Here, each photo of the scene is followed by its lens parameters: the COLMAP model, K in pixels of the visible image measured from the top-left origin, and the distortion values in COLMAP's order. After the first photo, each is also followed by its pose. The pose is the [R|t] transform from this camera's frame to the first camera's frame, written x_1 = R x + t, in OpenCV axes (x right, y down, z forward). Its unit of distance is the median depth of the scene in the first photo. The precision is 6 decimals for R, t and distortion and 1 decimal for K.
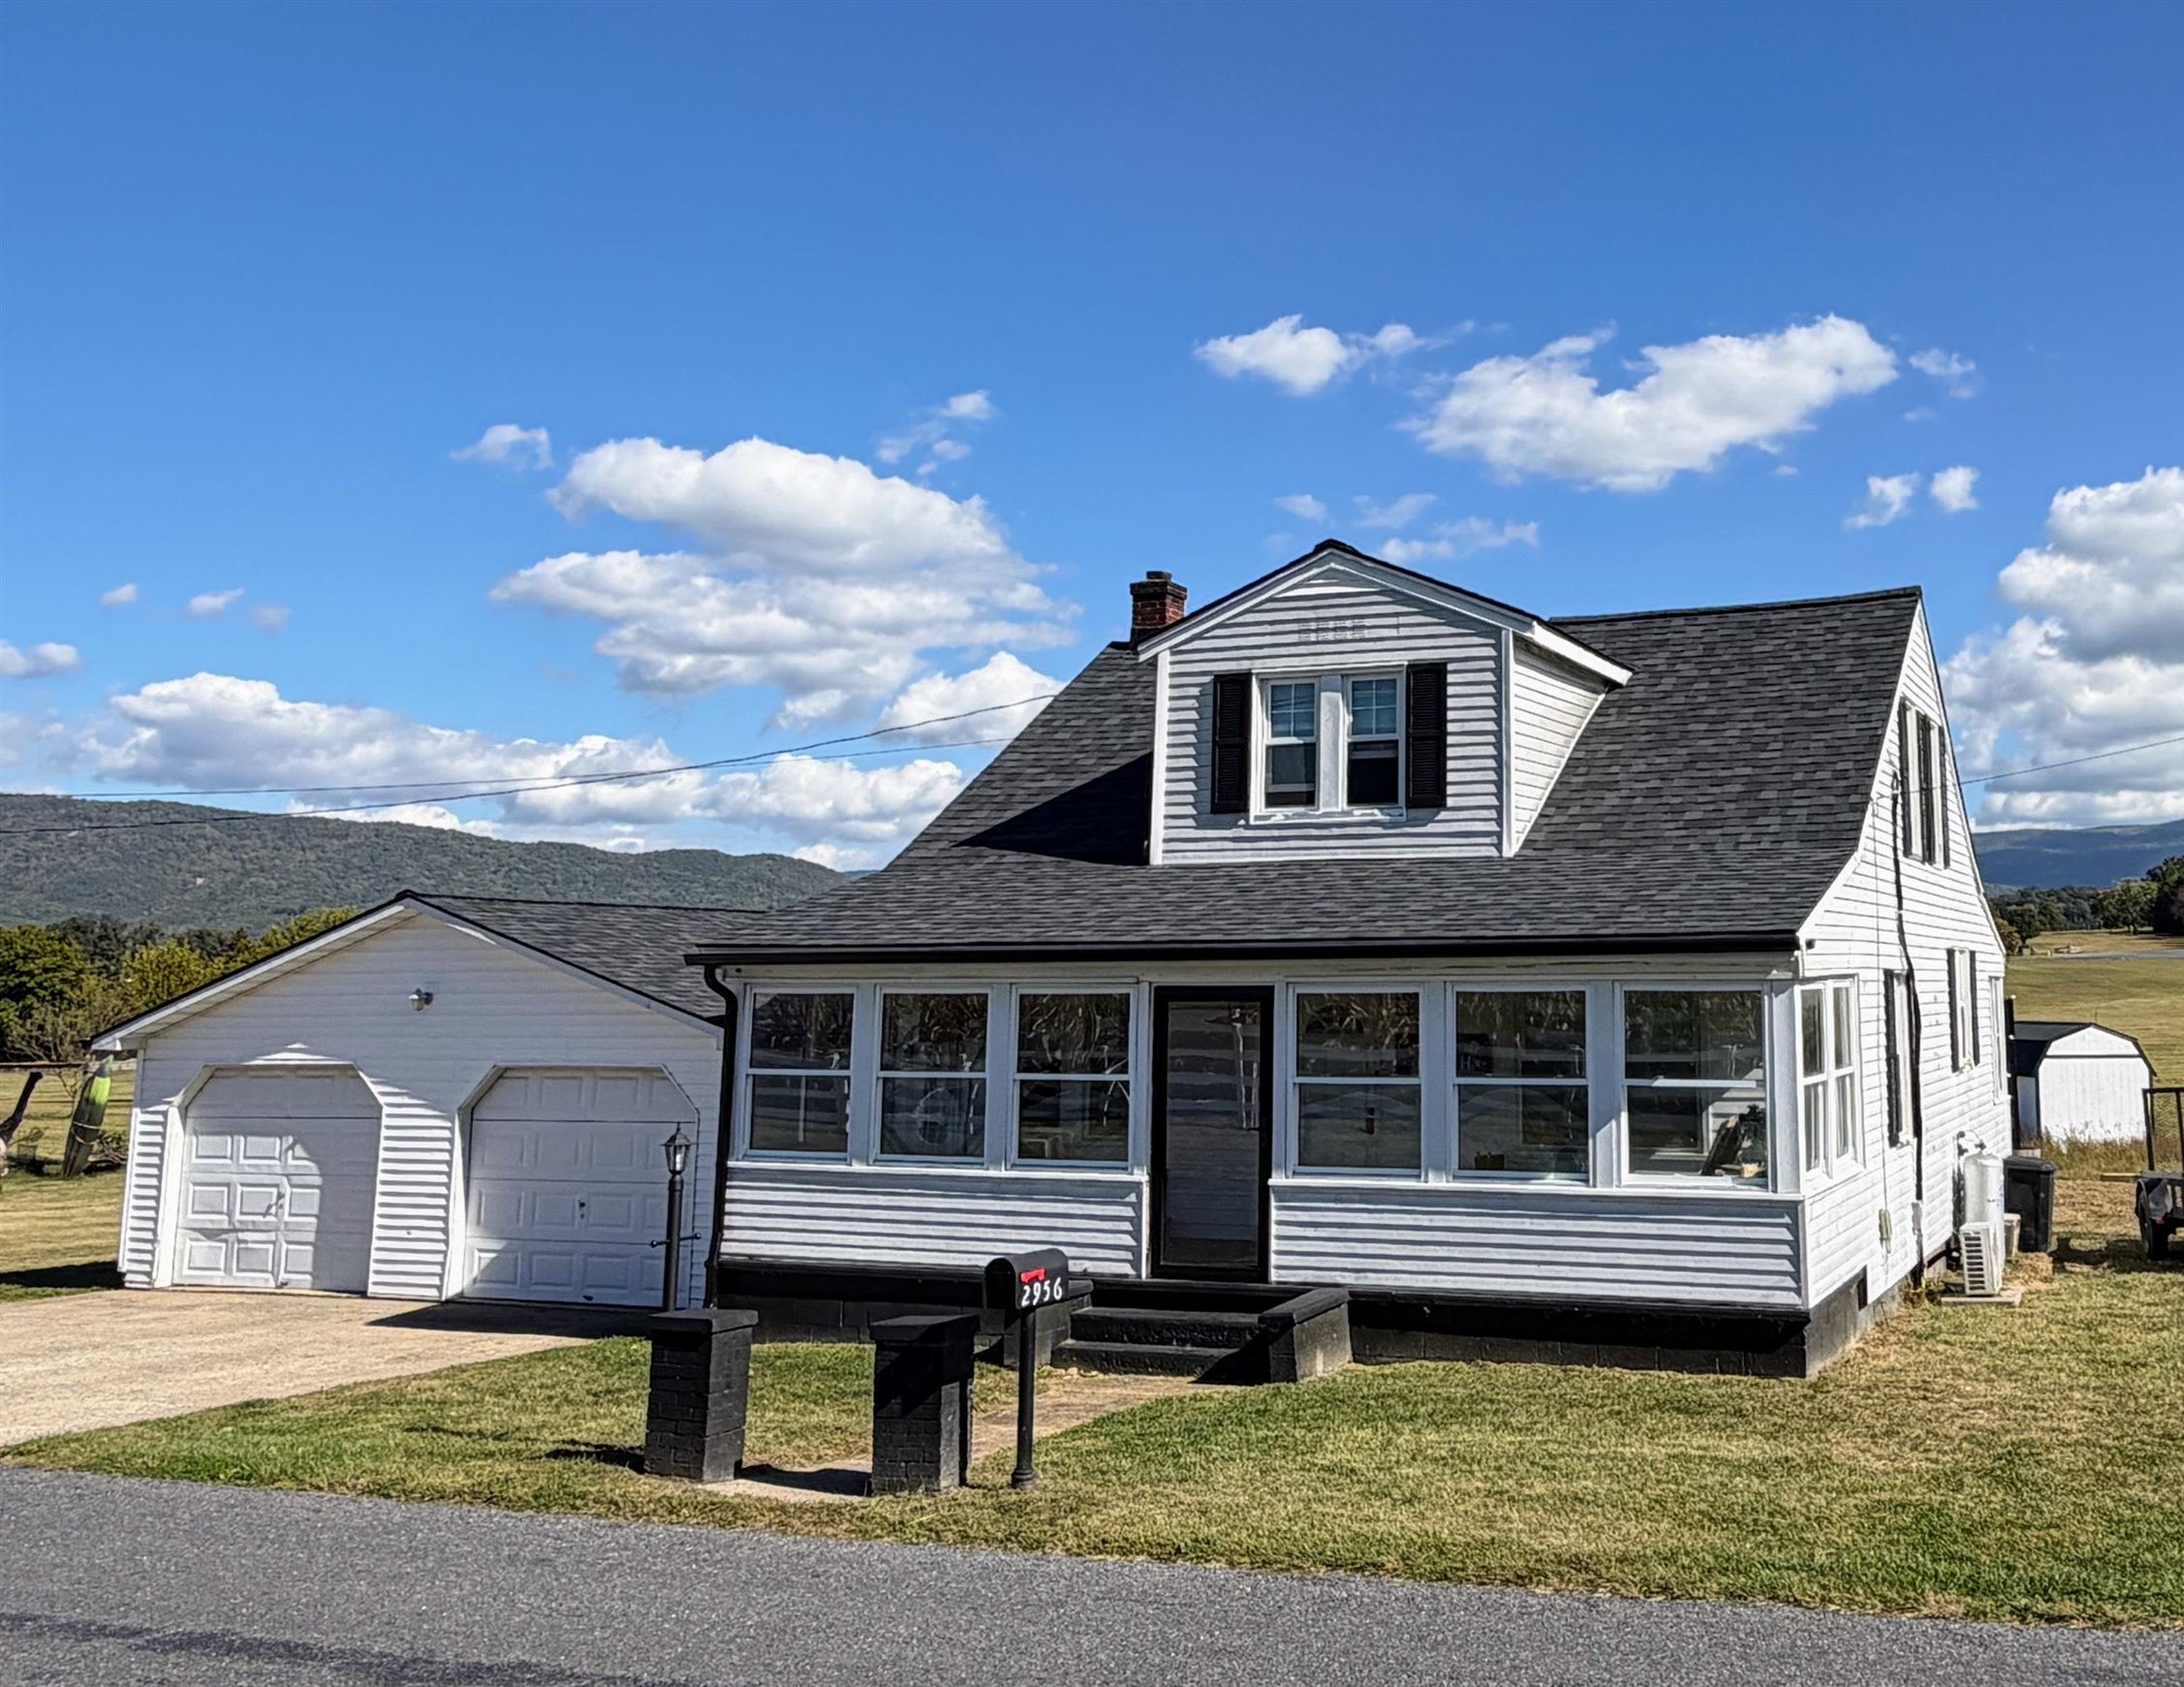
lens RADIAL K [[2098.5, 0, 1481.5], [0, 2098.5, 660.3], [0, 0, 1]] dist [0.012845, -0.017066]
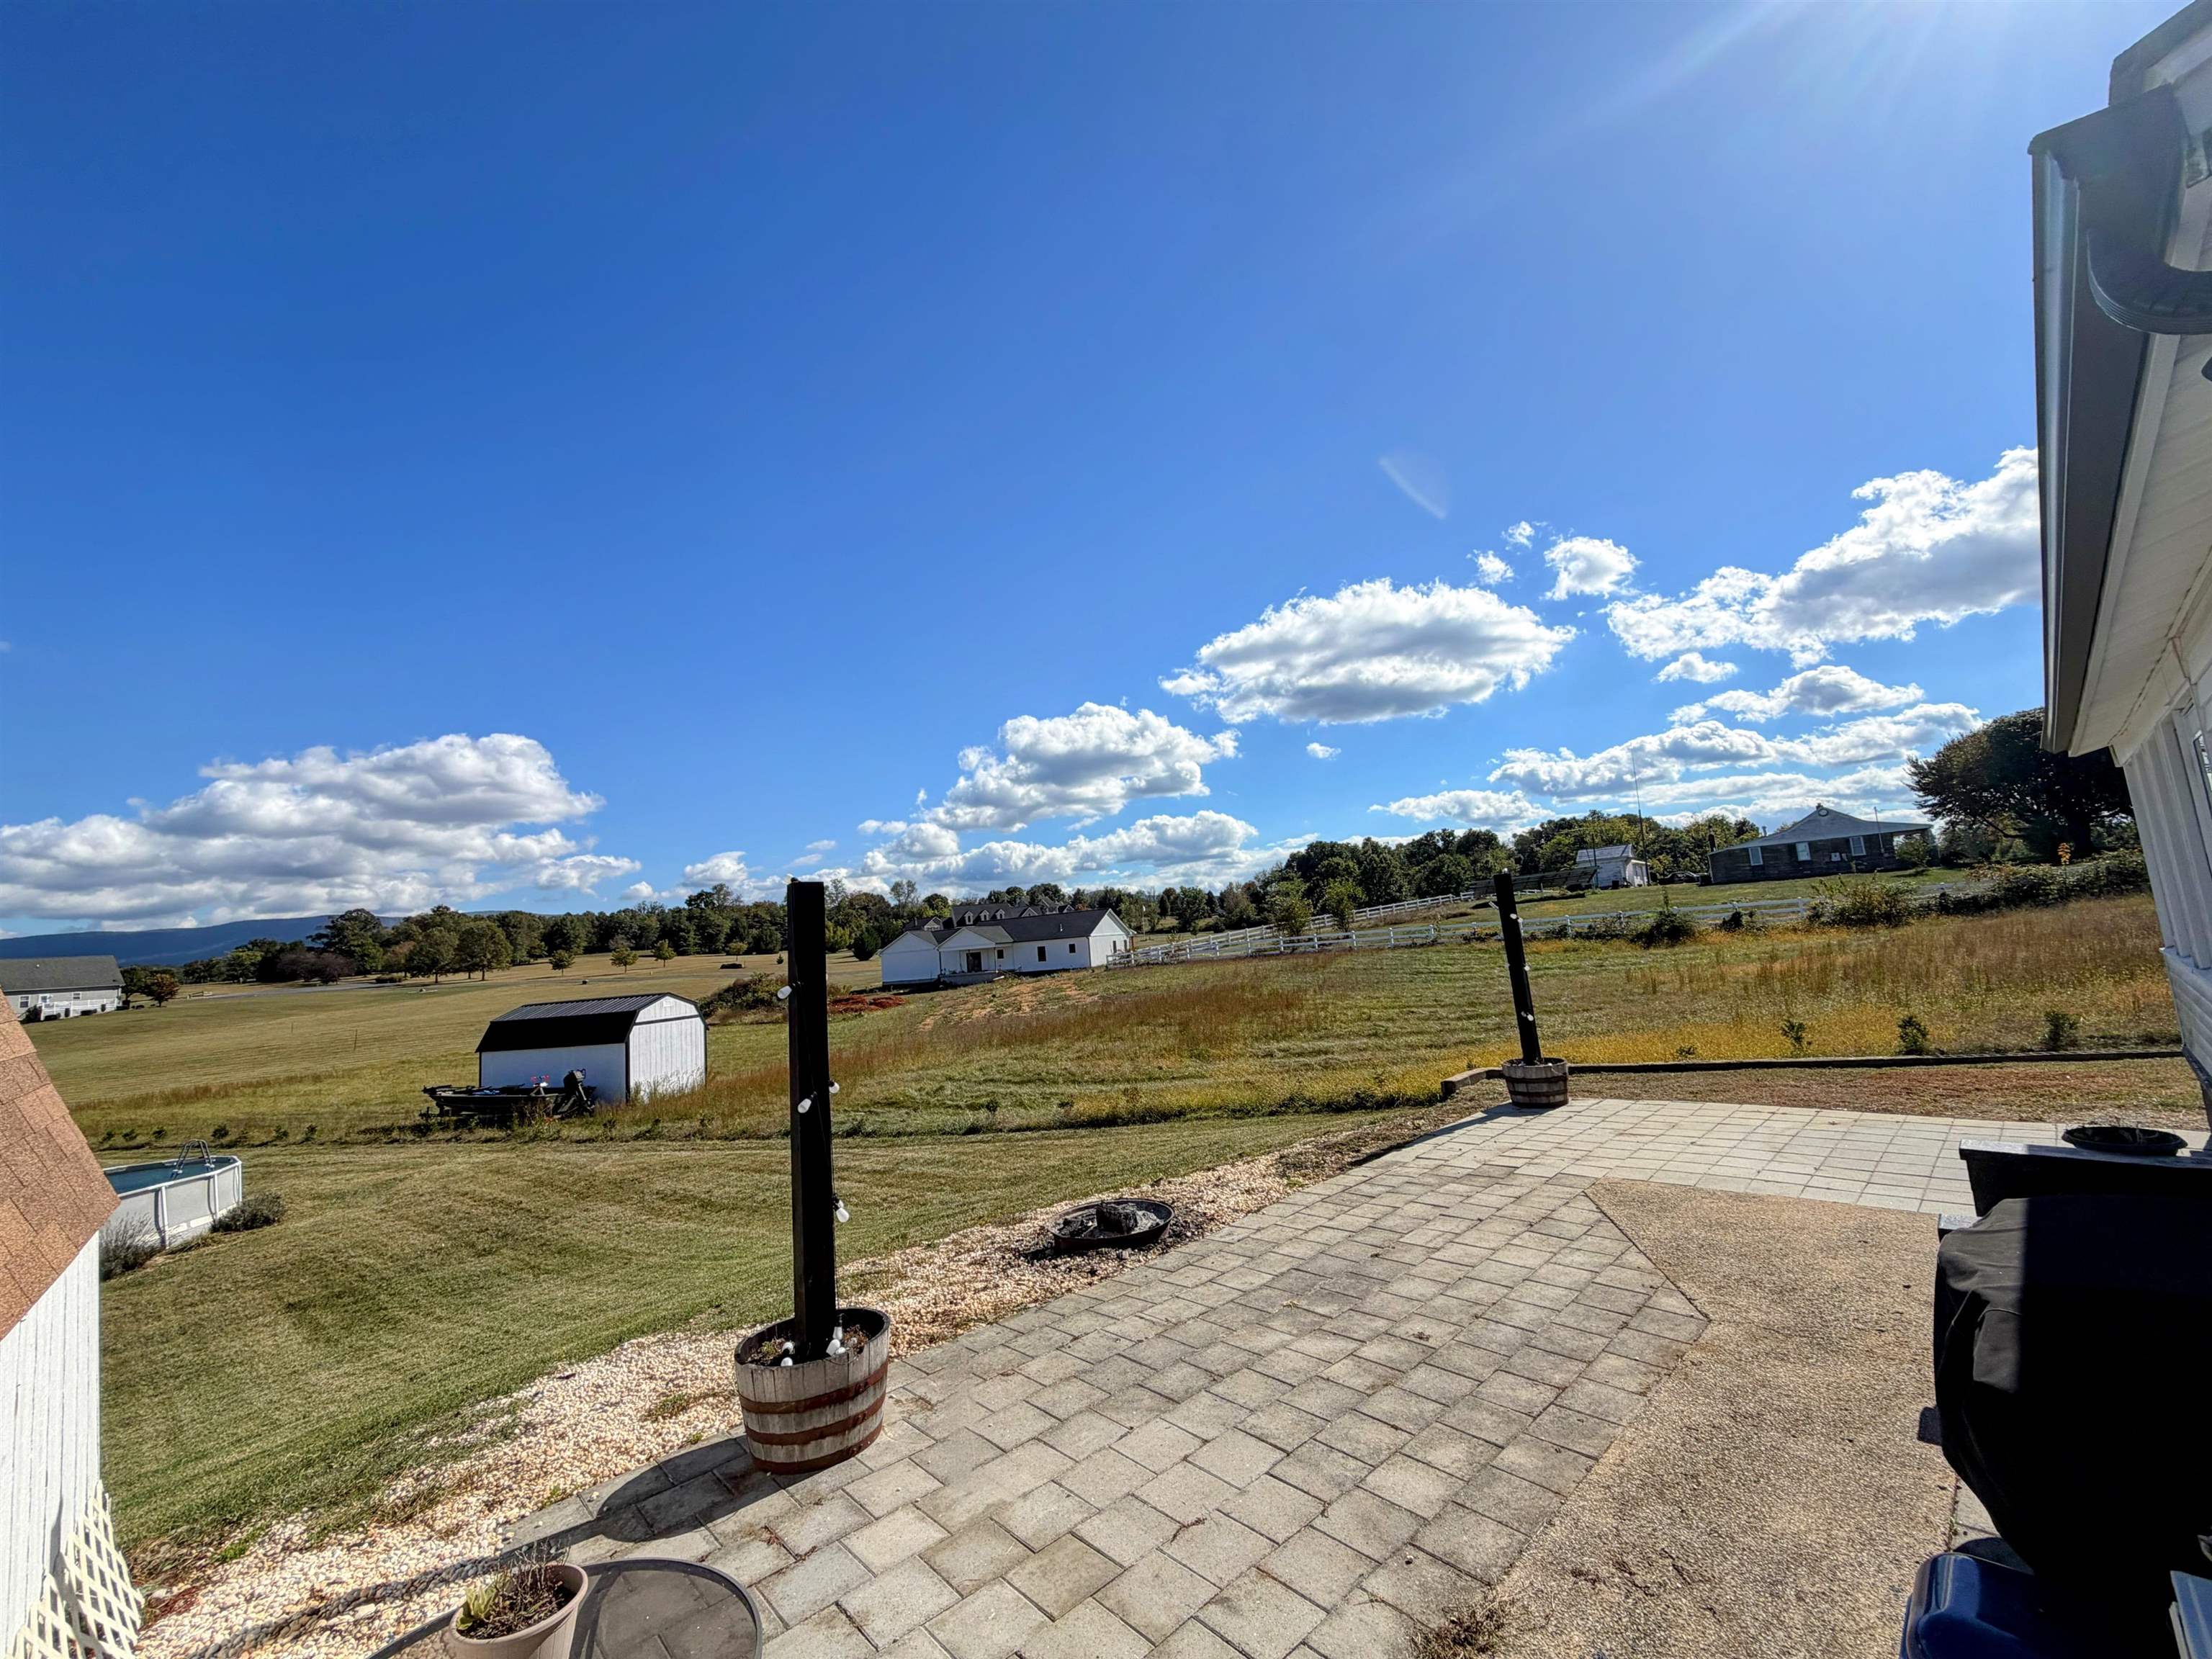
lens RADIAL K [[890.1, 0, 1105.1], [0, 890.1, 831.7], [0, 0, 1]] dist [0.000697, -0.000054]
pose [[0.452838, 0.080001, 0.887996, -0.191505], [-0.057682, 0.996509, -0.060362, 0.292603], [-0.889725, -0.023887, 0.455872, 1.643328]]
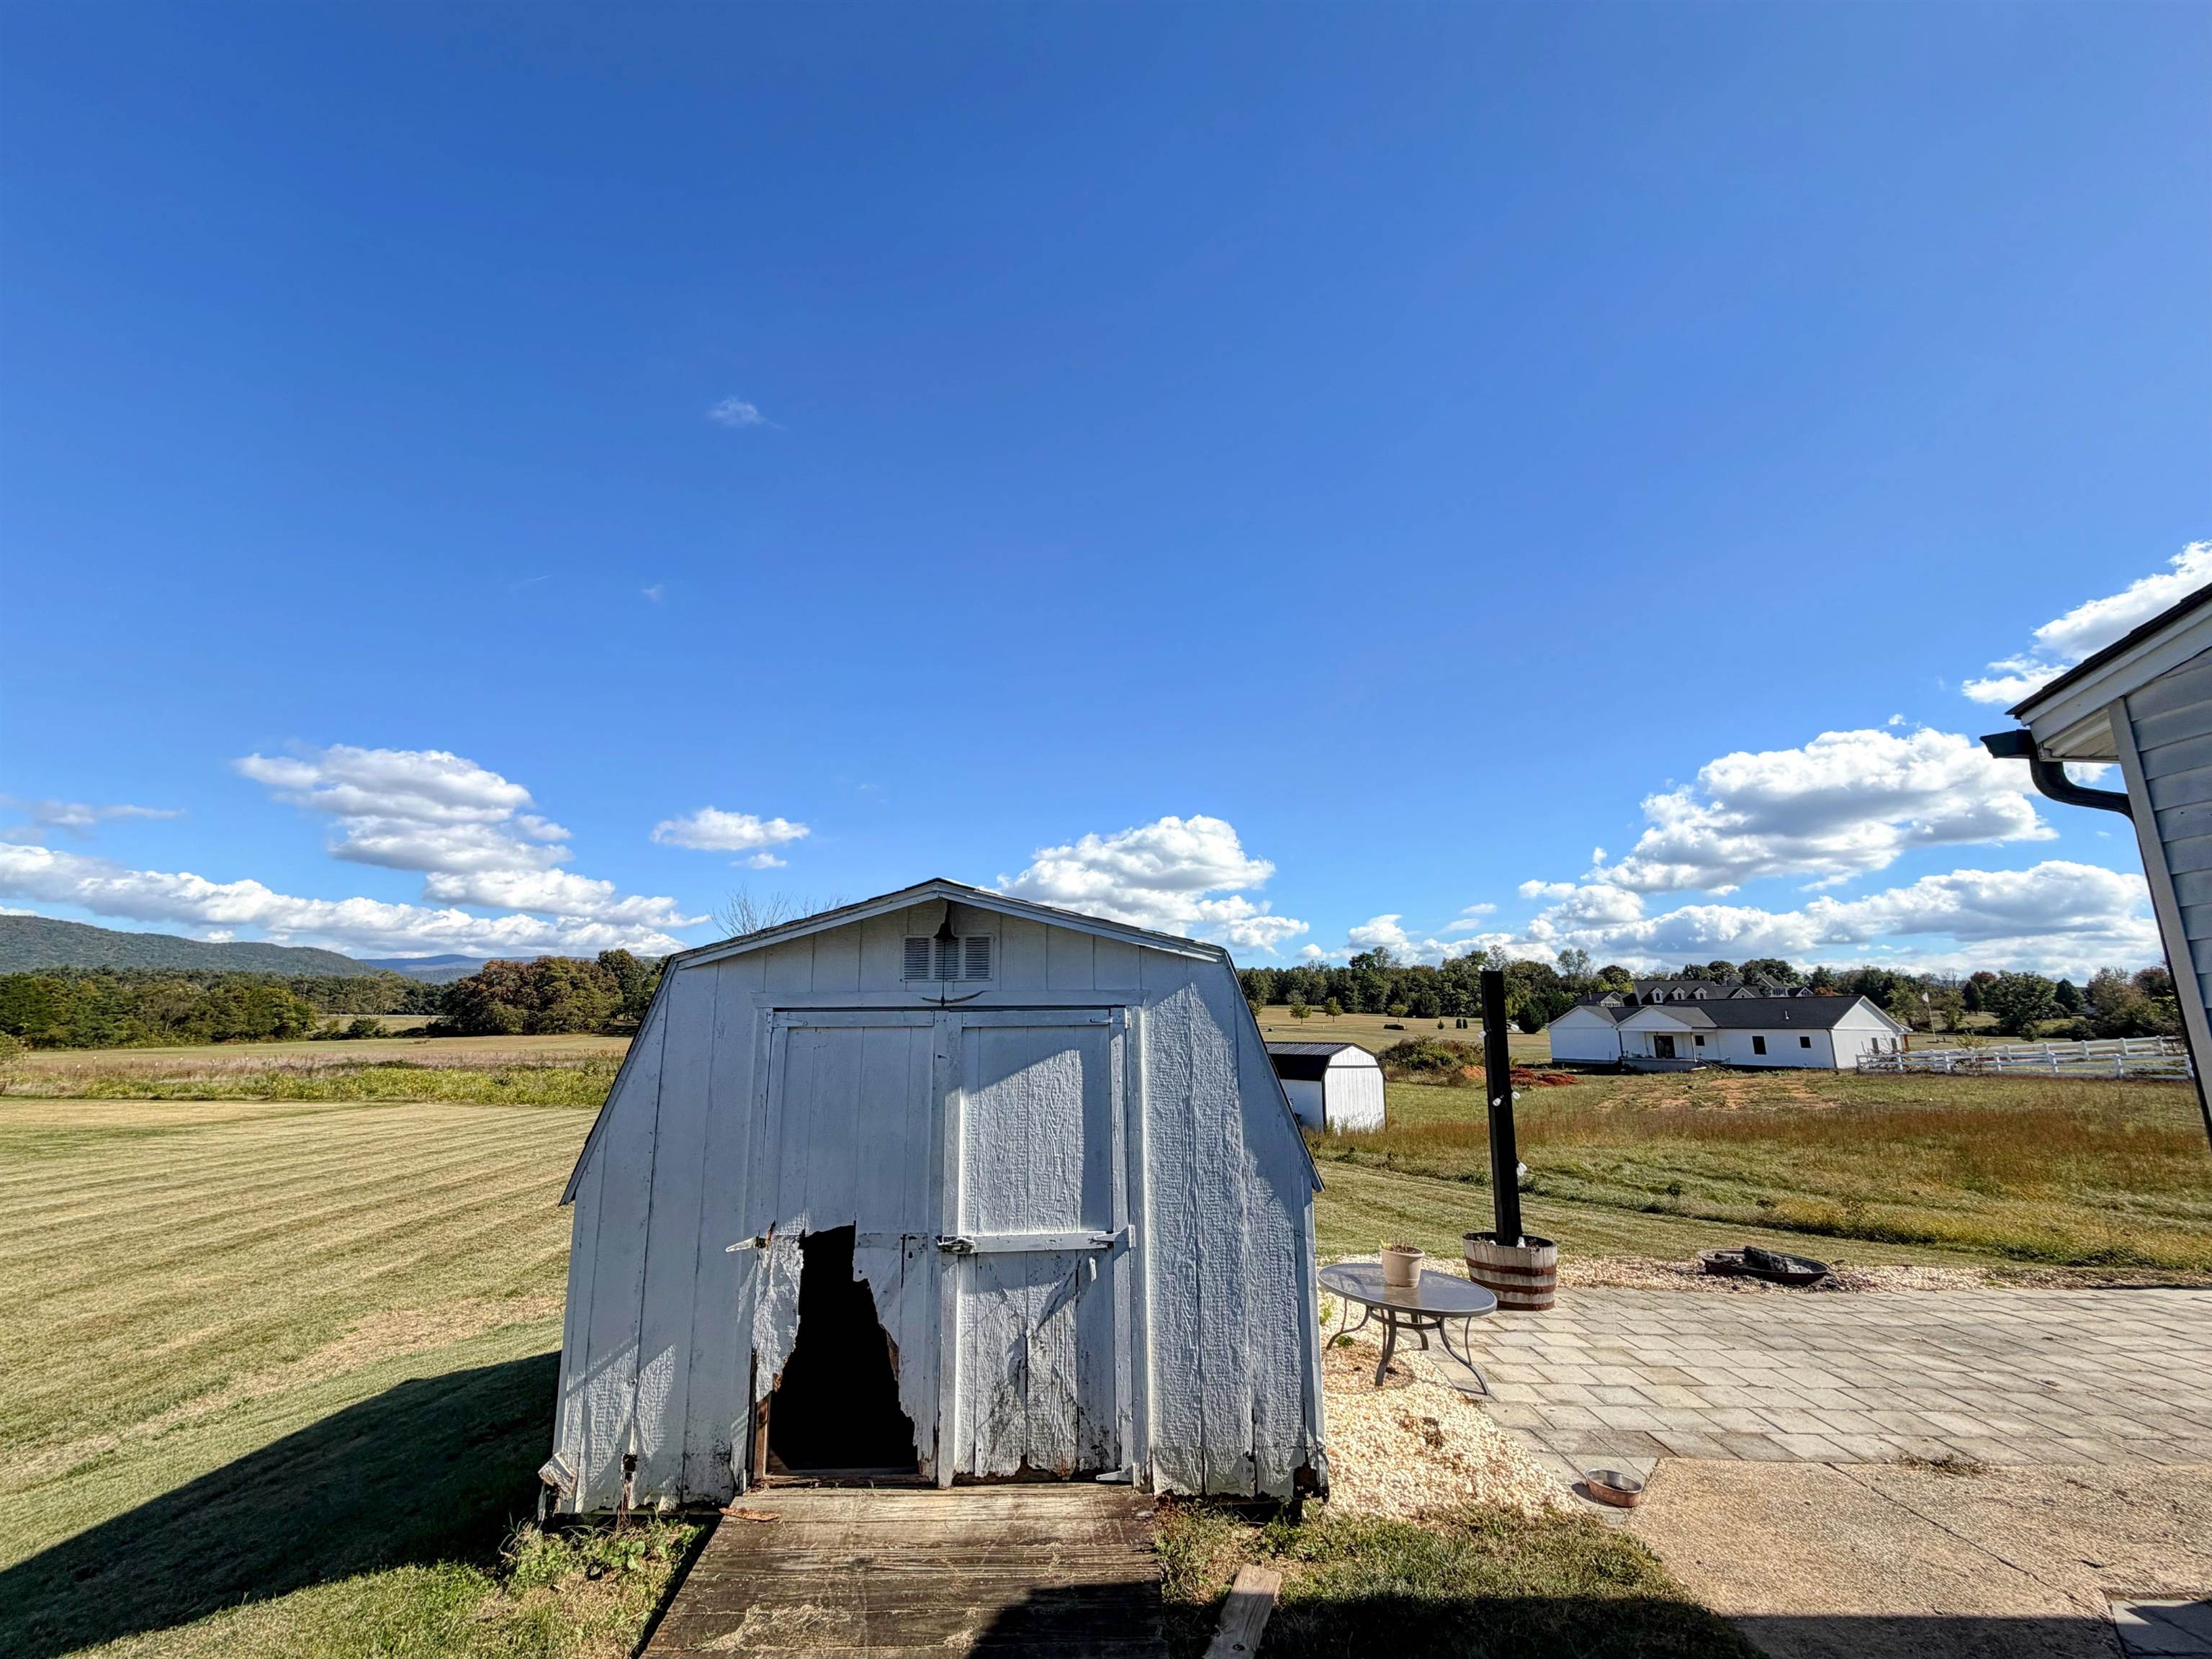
lens RADIAL K [[890.1, 0, 1105.1], [0, 890.1, 831.7], [0, 0, 1]] dist [0.000697, -0.000054]
pose [[0.920368, 0.102502, 0.377381, -0.339279], [-0.077163, 0.993665, -0.081706, 0.280102], [-0.383365, 0.046079, 0.922447, 1.511337]]
